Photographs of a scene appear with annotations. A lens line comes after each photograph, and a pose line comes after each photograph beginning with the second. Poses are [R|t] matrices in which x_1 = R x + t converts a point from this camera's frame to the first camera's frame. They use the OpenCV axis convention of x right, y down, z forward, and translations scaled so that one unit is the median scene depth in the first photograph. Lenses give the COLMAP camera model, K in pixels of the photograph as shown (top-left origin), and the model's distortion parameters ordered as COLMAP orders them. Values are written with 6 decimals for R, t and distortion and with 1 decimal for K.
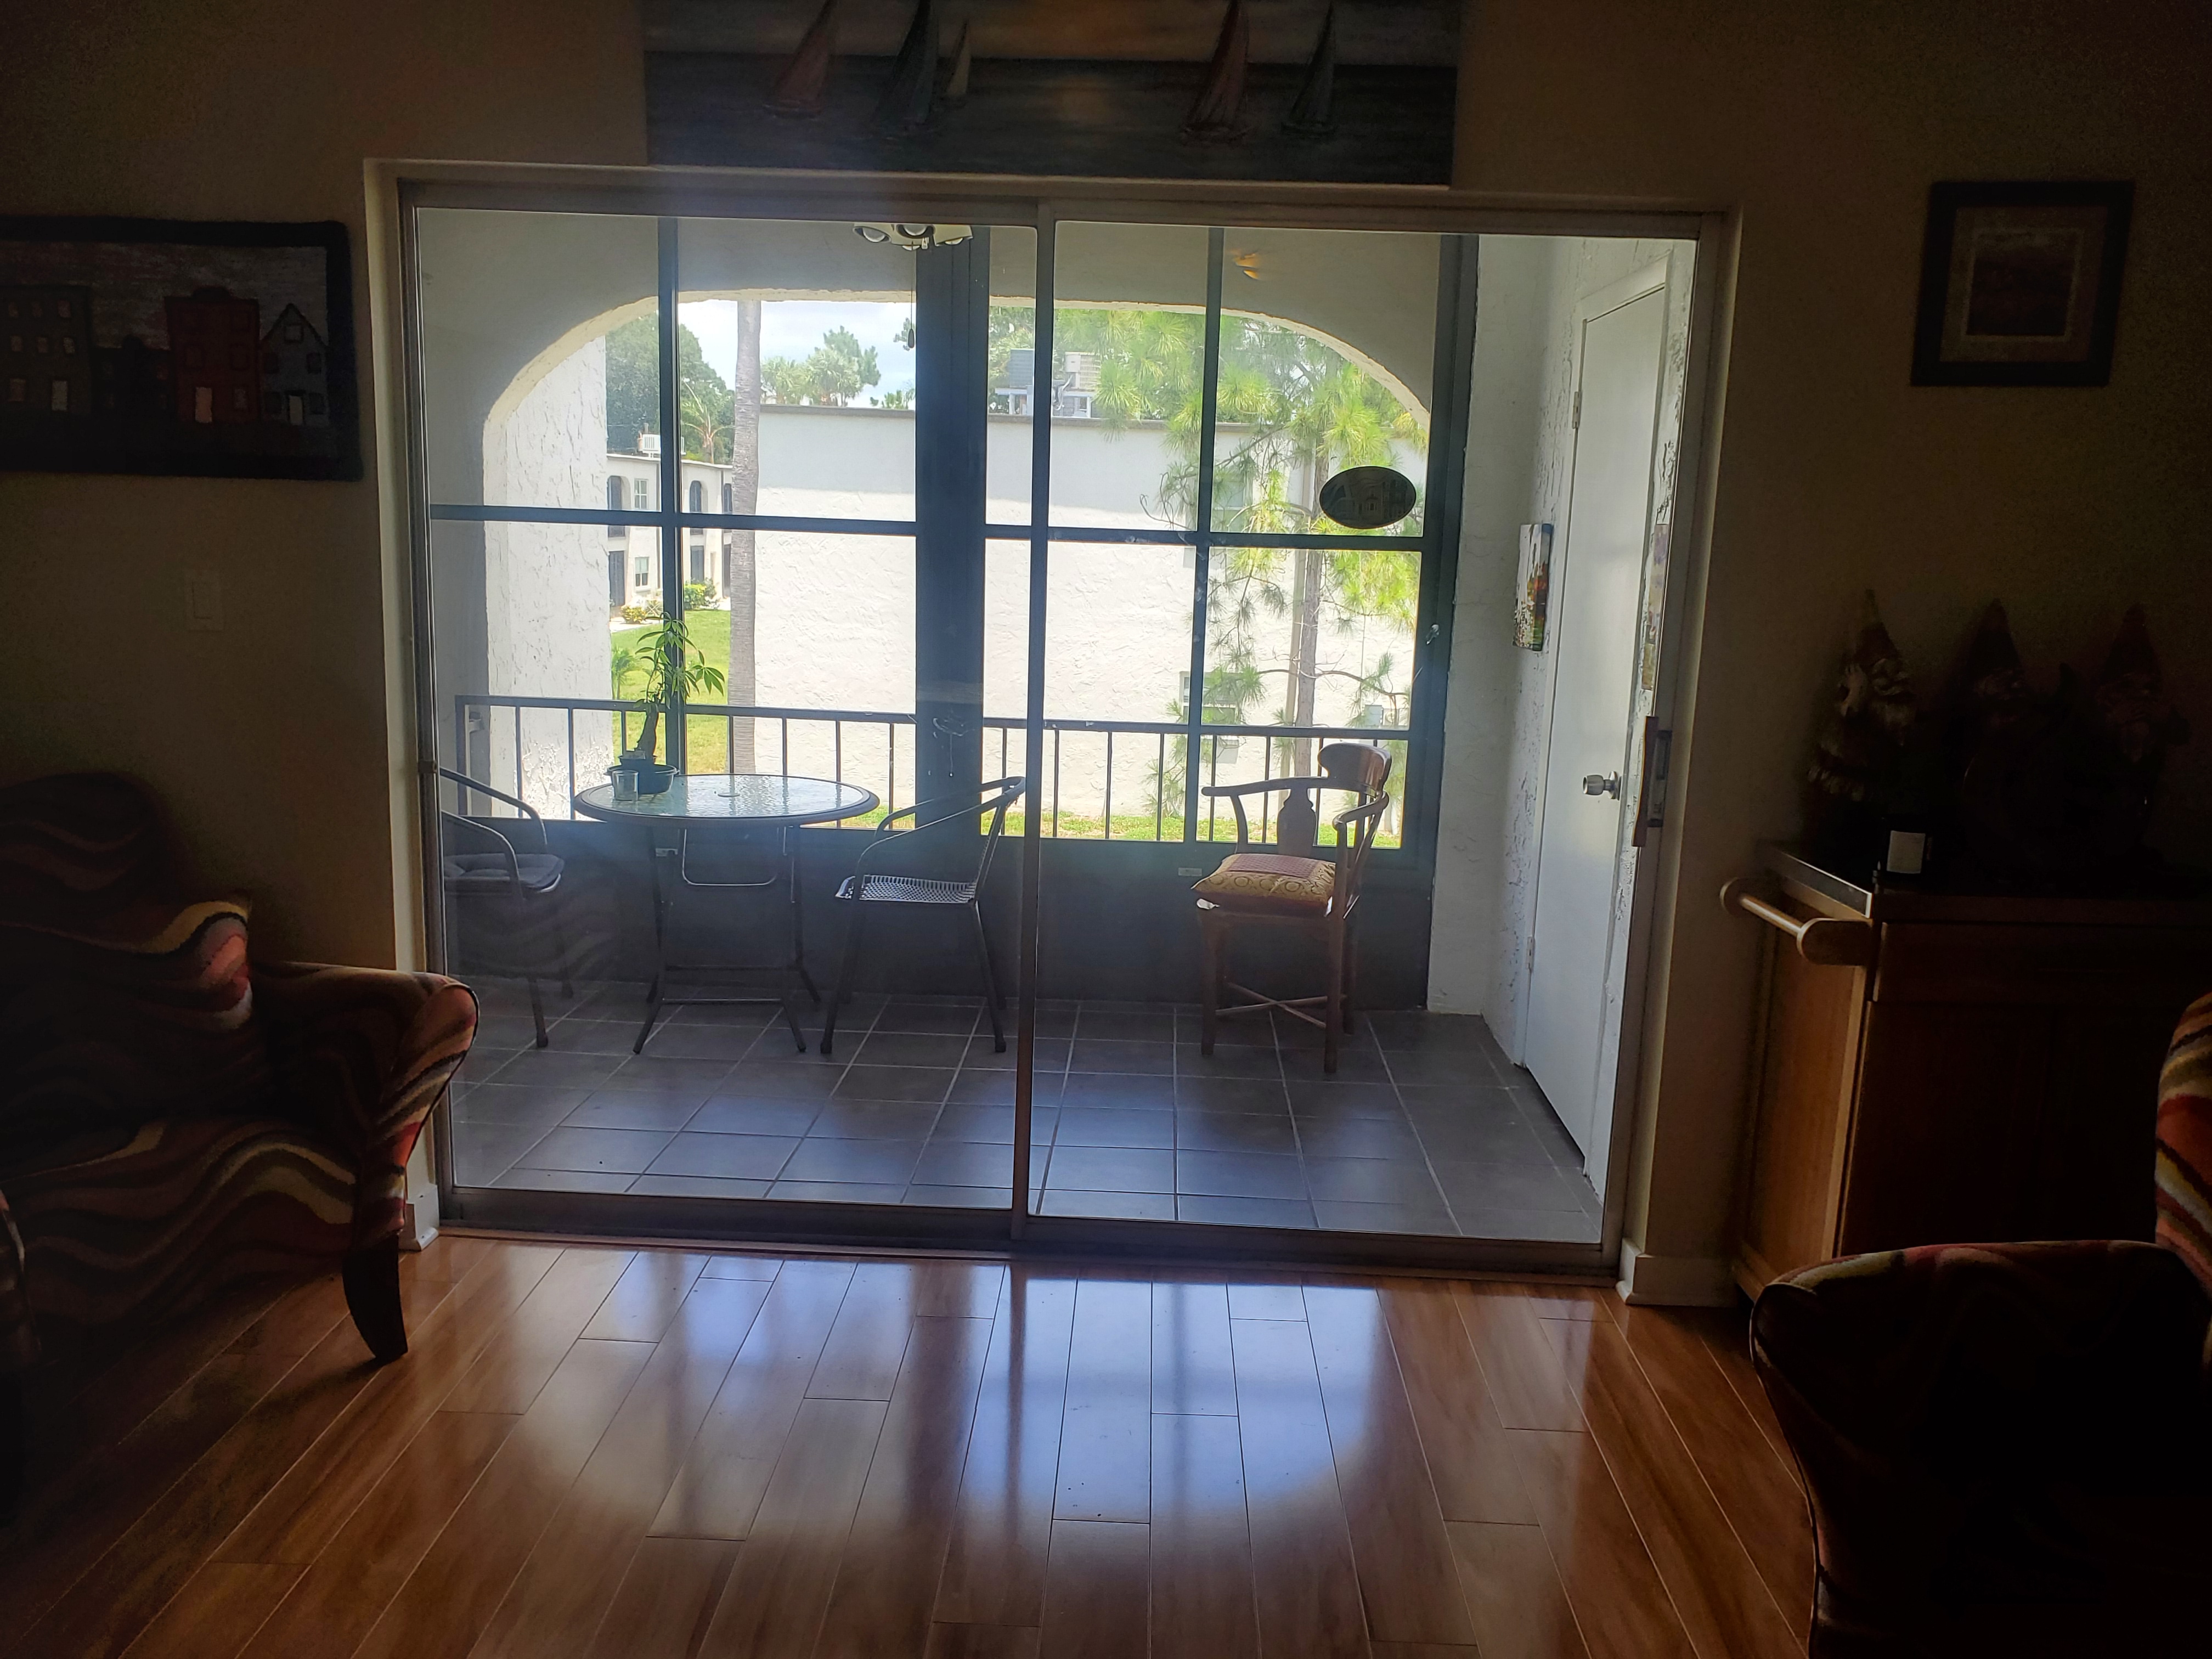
lens RADIAL K [[1690.7, 0, 1129.9], [0, 1690.7, 831.3], [0, 0, 1]] dist [0.033180, -0.050308]
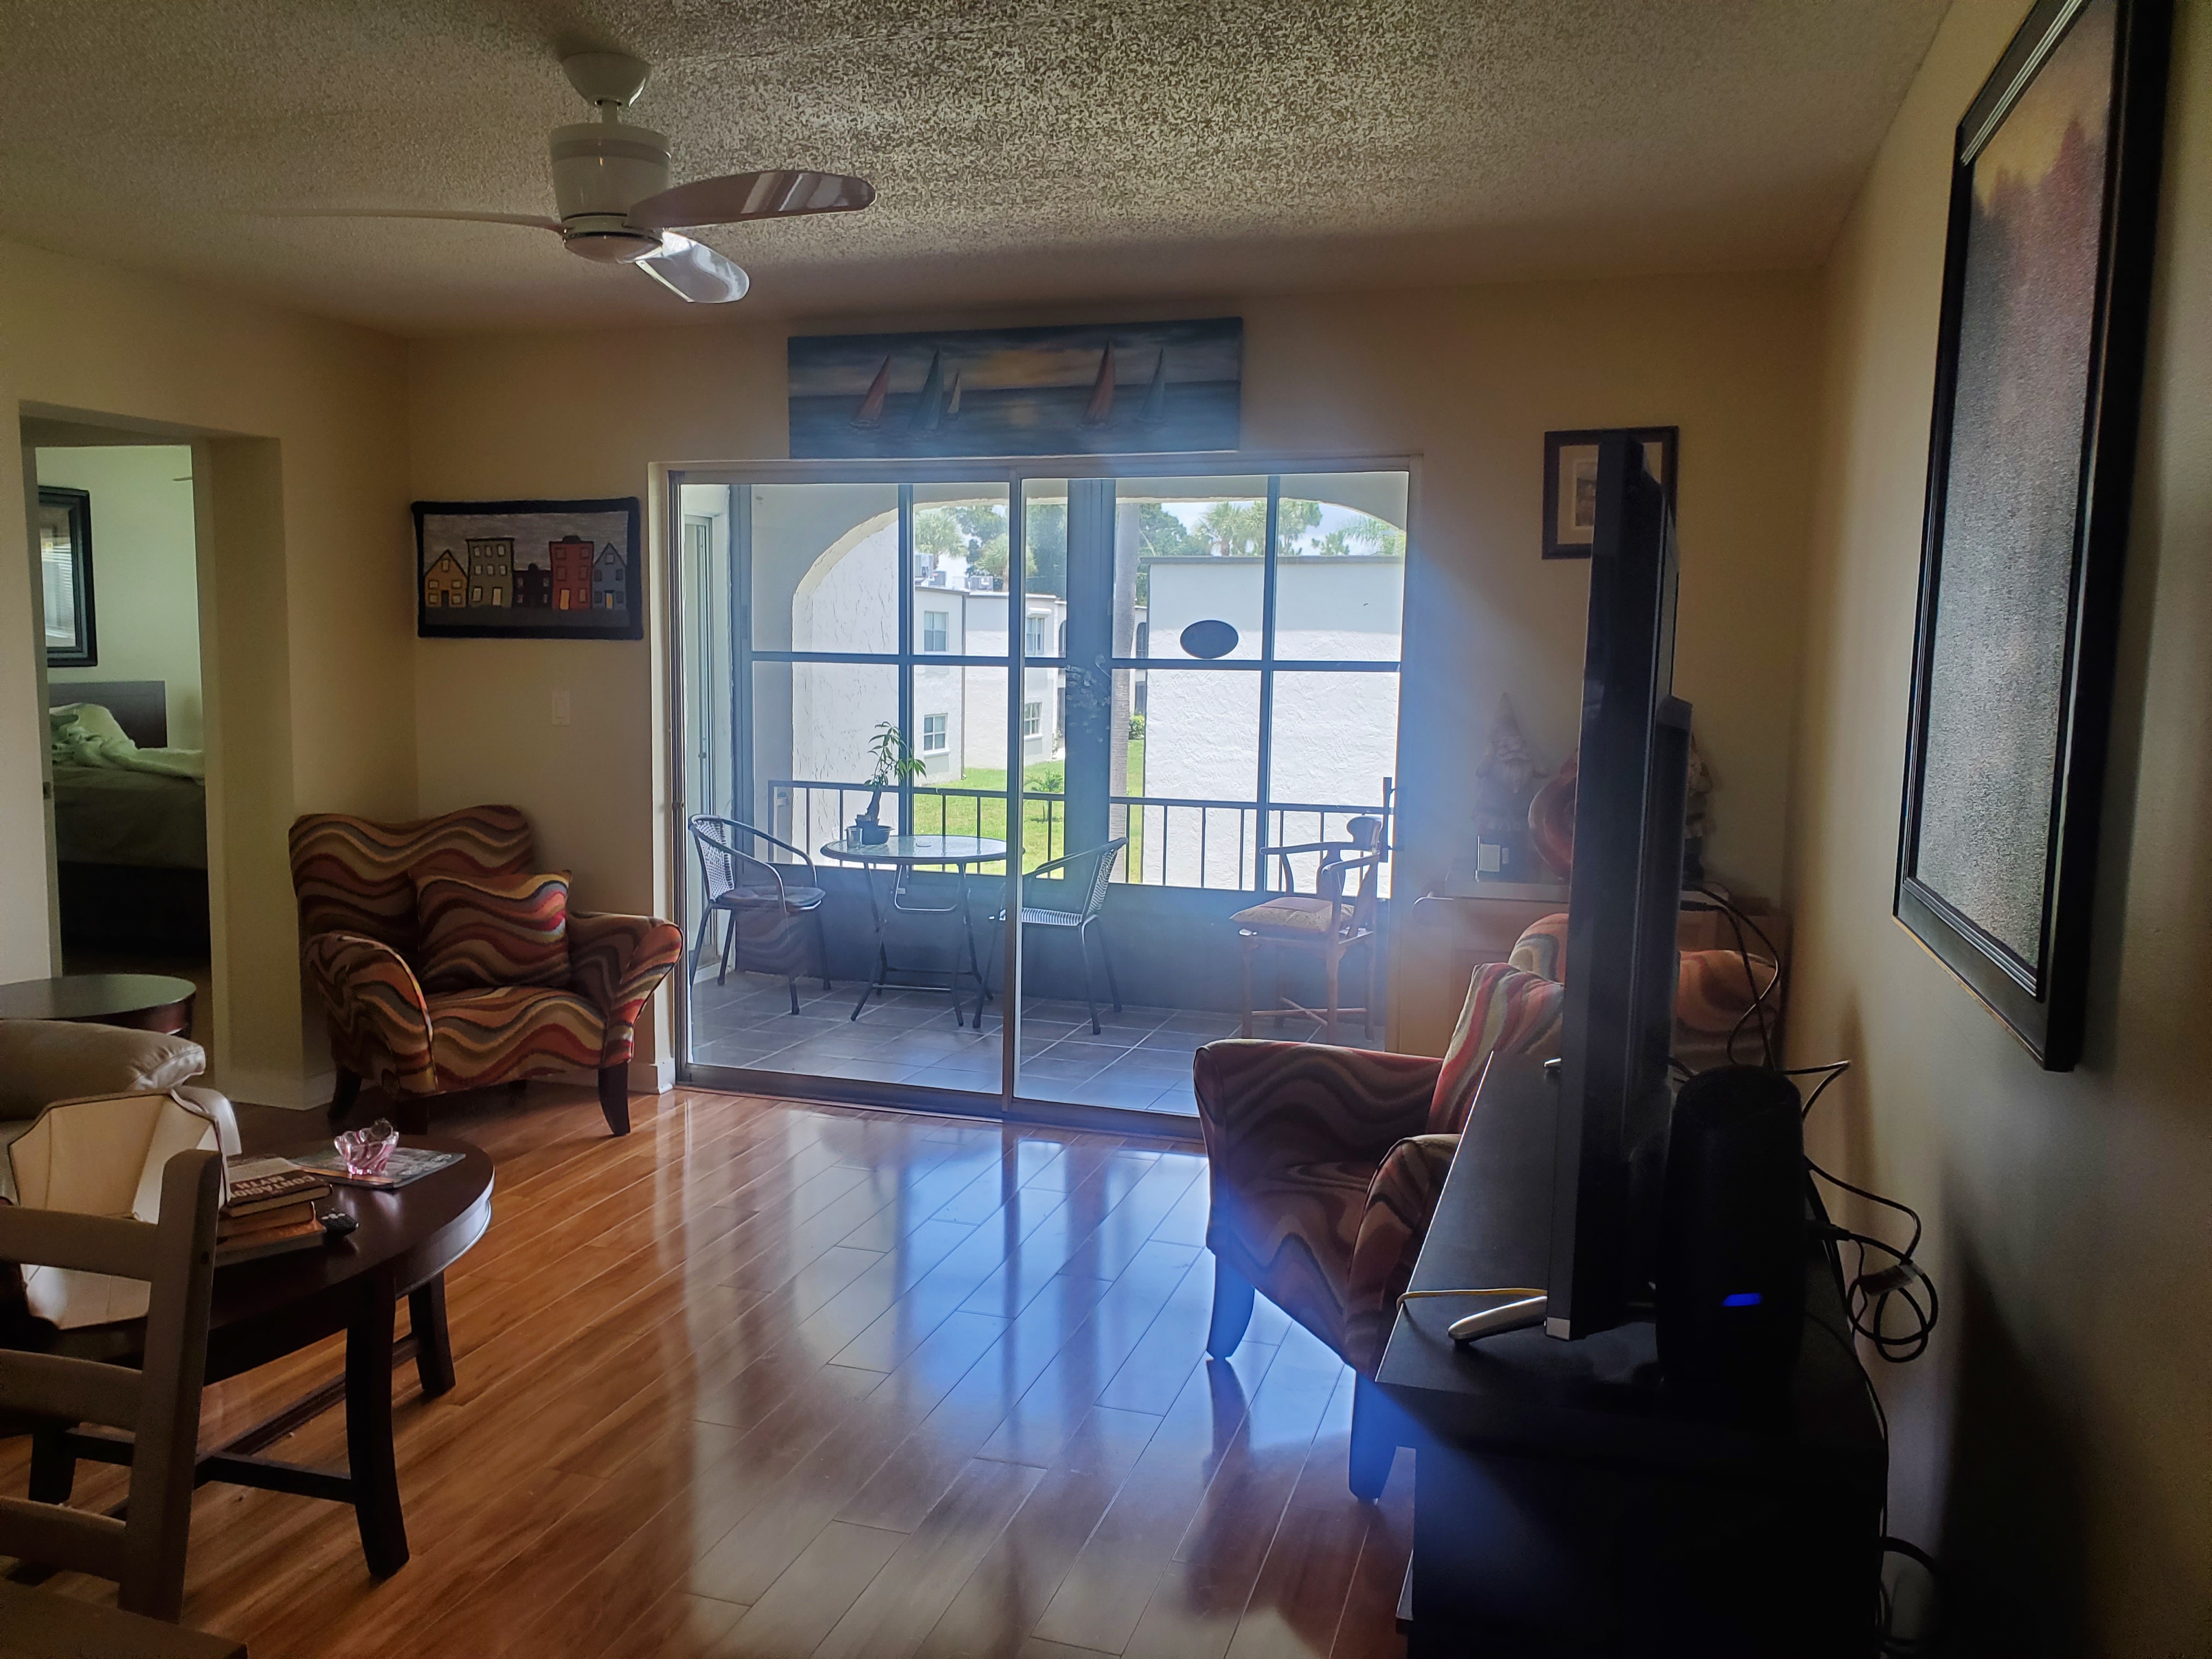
lens RADIAL K [[1690.7, 0, 1112.4], [0, 1690.7, 827.6], [0, 0, 1]] dist [0.033180, -0.050308]
pose [[0.961848, 0.012868, -0.273281, 0.475958], [-0.034142, 0.996730, -0.073235, 0.094640], [0.271445, 0.079772, 0.959142, -0.512556]]
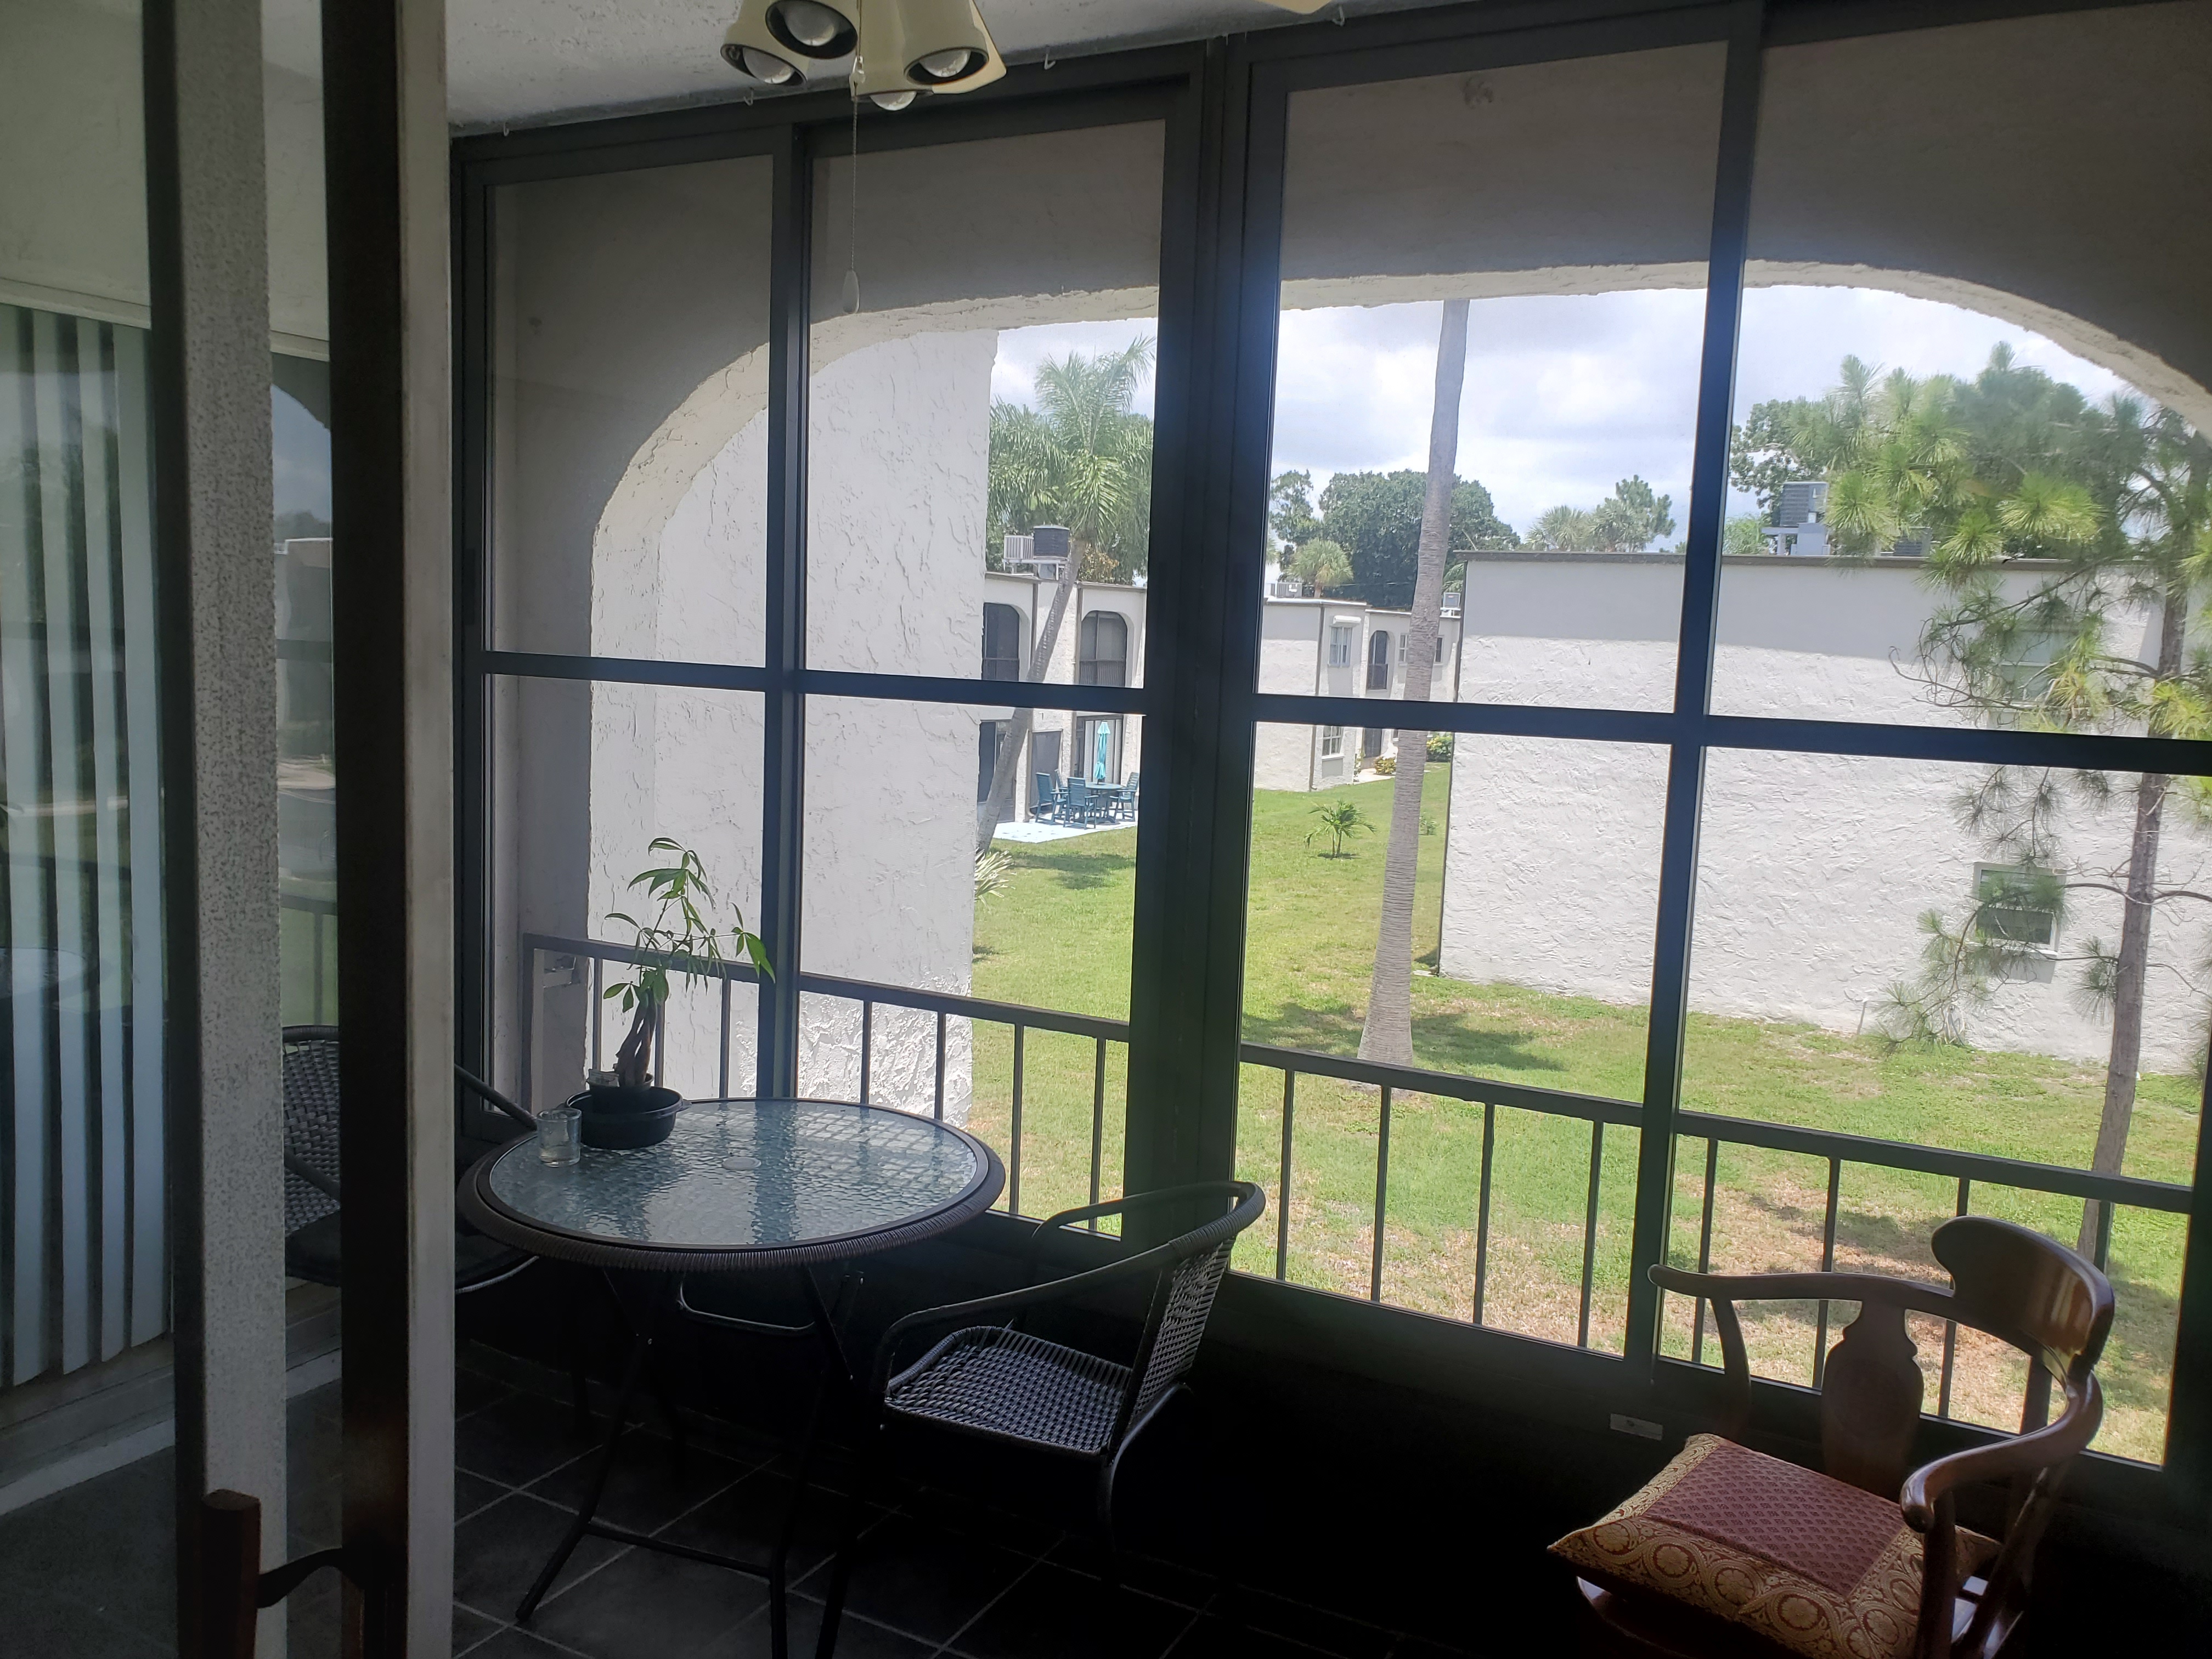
lens RADIAL K [[1690.7, 0, 1117.7], [0, 1690.7, 834.5], [0, 0, 1]] dist [0.033180, -0.050308]
pose [[0.895074, 0.055596, -0.442438, 0.177320], [-0.093233, 0.993601, -0.063762, -0.161430], [0.436061, 0.098322, 0.894530, 0.826063]]
